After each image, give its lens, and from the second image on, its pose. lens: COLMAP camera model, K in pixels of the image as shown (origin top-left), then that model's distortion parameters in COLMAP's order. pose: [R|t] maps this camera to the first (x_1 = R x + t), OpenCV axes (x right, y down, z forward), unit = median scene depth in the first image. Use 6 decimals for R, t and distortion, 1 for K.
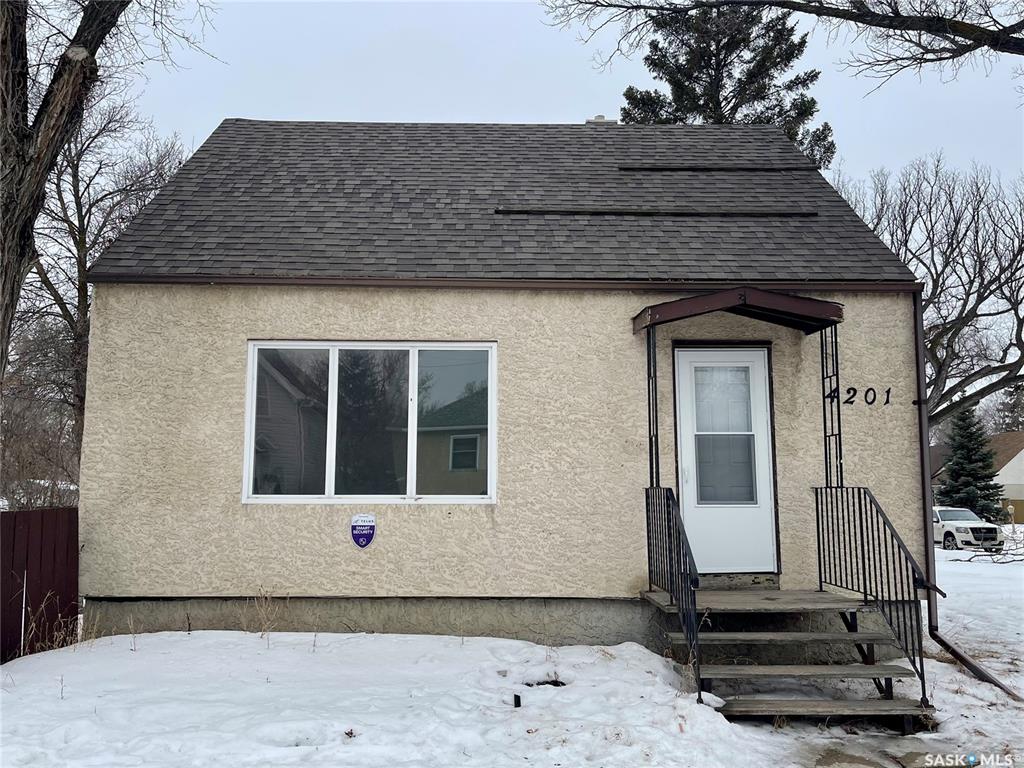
lens RADIAL K [[844.8, 0, 512.0], [0, 844.8, 384.0], [0, 0, 1]] dist [0.033175, -0.011778]
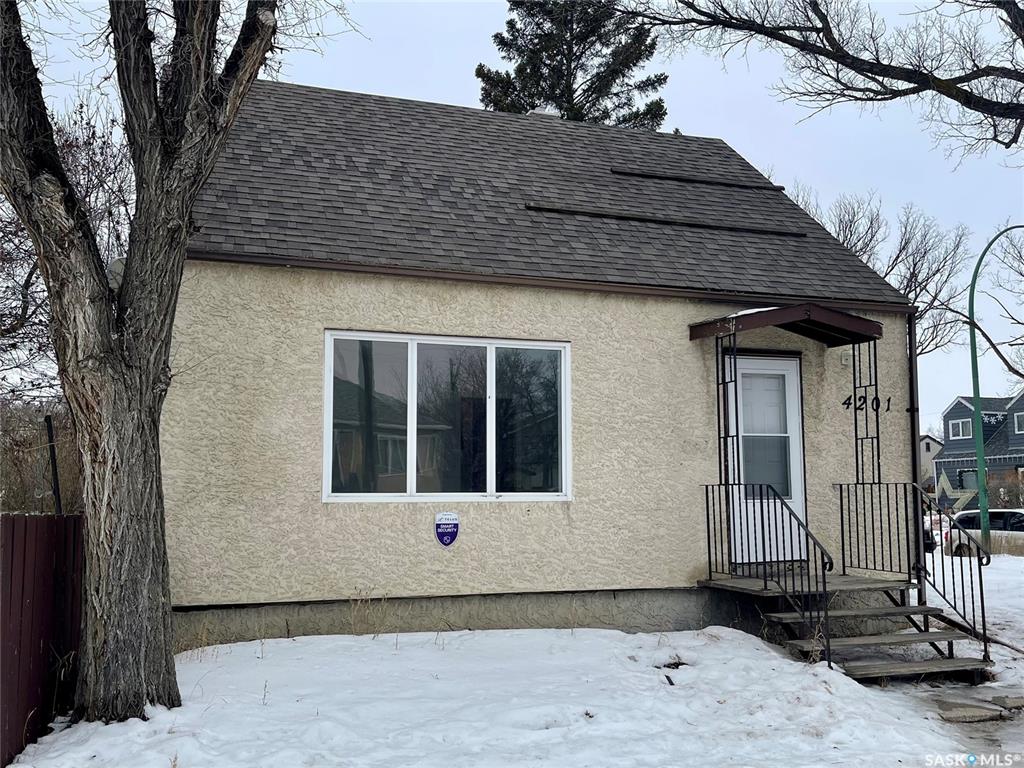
lens RADIAL K [[922.9, 0, 525.0], [0, 922.9, 405.5], [0, 0, 1]] dist [0.059294, -0.078622]
pose [[0.953570, 0.022450, 0.300333, -0.410617], [-0.032055, 0.999119, 0.027093, -0.002270], [-0.299460, -0.035462, 0.953450, -0.046574]]
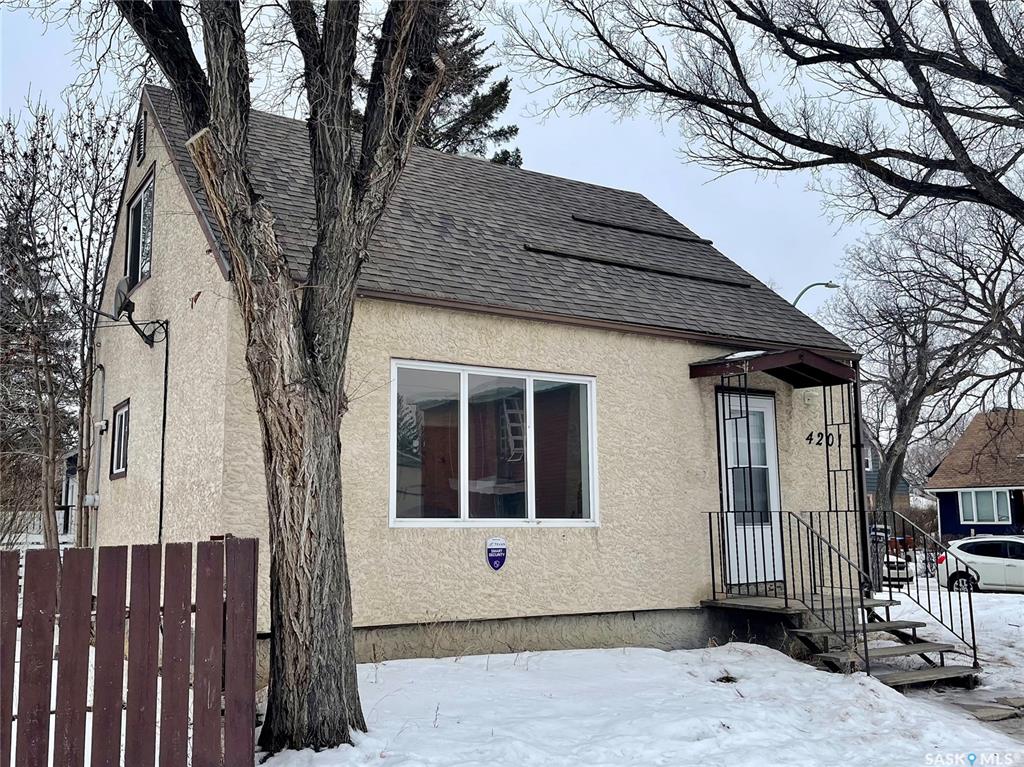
lens RADIAL K [[900.1, 0, 460.6], [0, 900.1, 397.0], [0, 0, 1]] dist [0.047307, -0.056287]
pose [[0.883690, 0.058660, 0.464383, -0.722238], [-0.054646, 0.998261, -0.022111, 0.010860], [-0.464873, -0.005838, 0.885358, 0.057556]]
